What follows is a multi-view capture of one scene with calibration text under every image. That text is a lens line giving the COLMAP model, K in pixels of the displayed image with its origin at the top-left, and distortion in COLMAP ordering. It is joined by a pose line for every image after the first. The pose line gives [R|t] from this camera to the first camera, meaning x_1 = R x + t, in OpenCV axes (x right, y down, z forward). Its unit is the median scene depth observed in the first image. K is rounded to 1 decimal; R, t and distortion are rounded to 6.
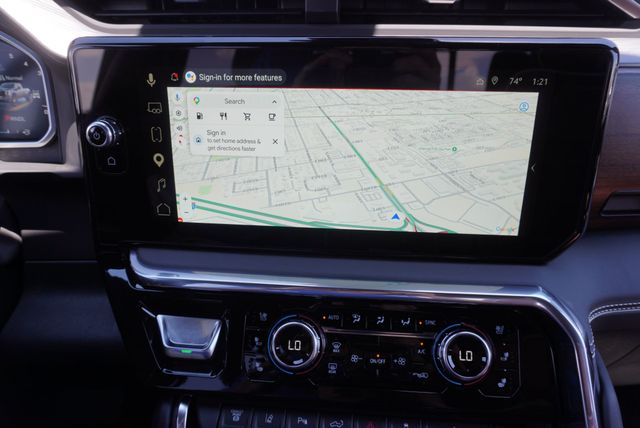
lens RADIAL K [[436.6, 0, 314.8], [0, 436.6, 215.2], [0, 0, 1]] dist [-0.009508, 0.006956]
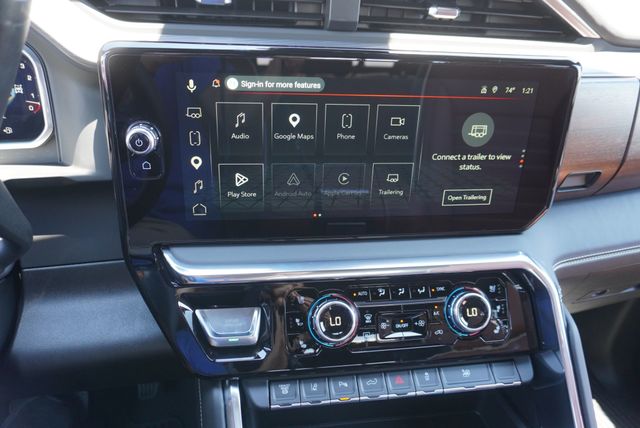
lens RADIAL K [[454.3, 0, 318.0], [0, 454.3, 212.3], [0, 0, 1]] dist [-0.020064, 0.001892]
pose [[0.968982, -0.068818, 0.237355, -0.346610], [0.049971, 0.995167, 0.084532, -0.087270], [-0.242025, -0.070049, 0.967738, -0.115386]]
